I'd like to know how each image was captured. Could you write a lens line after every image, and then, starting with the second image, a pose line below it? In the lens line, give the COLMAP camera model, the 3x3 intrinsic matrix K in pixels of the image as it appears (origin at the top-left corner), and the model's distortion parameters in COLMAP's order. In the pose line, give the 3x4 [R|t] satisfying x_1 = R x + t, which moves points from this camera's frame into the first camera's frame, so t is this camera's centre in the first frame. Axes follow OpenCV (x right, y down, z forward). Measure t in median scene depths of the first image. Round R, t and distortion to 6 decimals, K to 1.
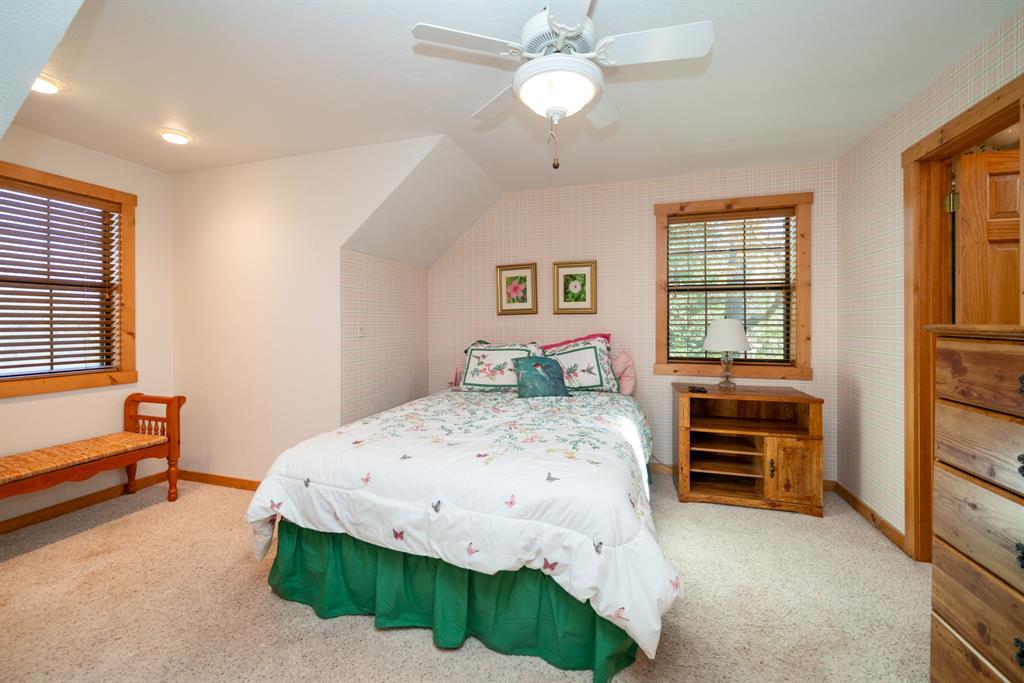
lens RADIAL K [[408.5, 0, 509.6], [0, 408.5, 325.9], [0, 0, 1]] dist [-0.000537, -0.000032]
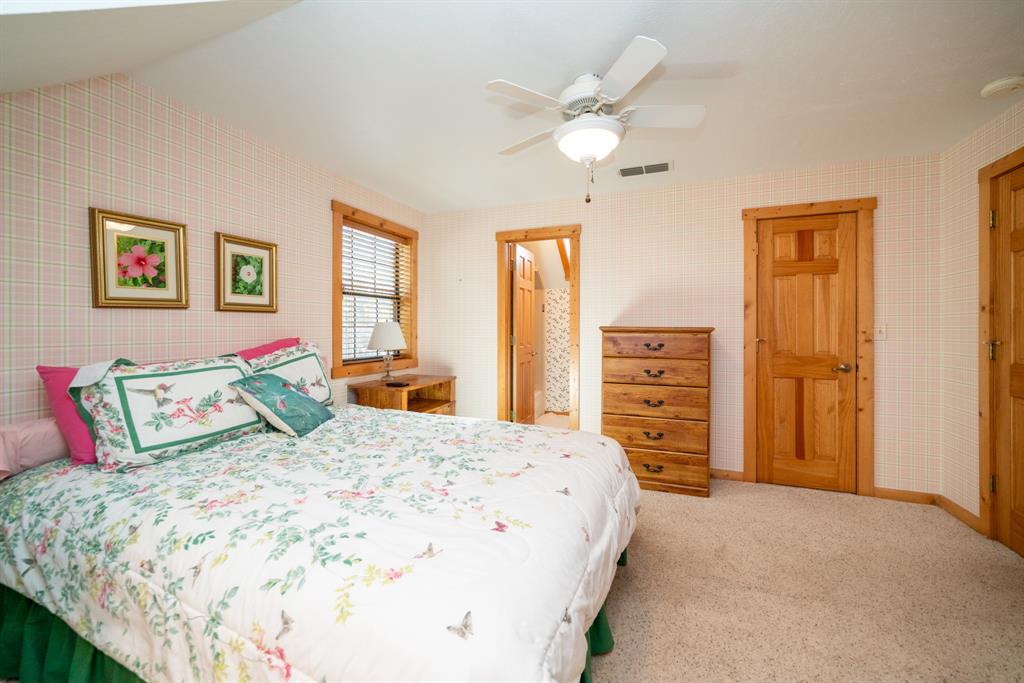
lens RADIAL K [[408.5, 0, 509.6], [0, 408.5, 325.9], [0, 0, 1]] dist [-0.000537, -0.000032]
pose [[0.065649, 0.002225, 0.997840, -0.528697], [0.001574, 0.999996, -0.002333, -0.002246], [-0.997842, 0.001724, 0.065645, 0.501924]]
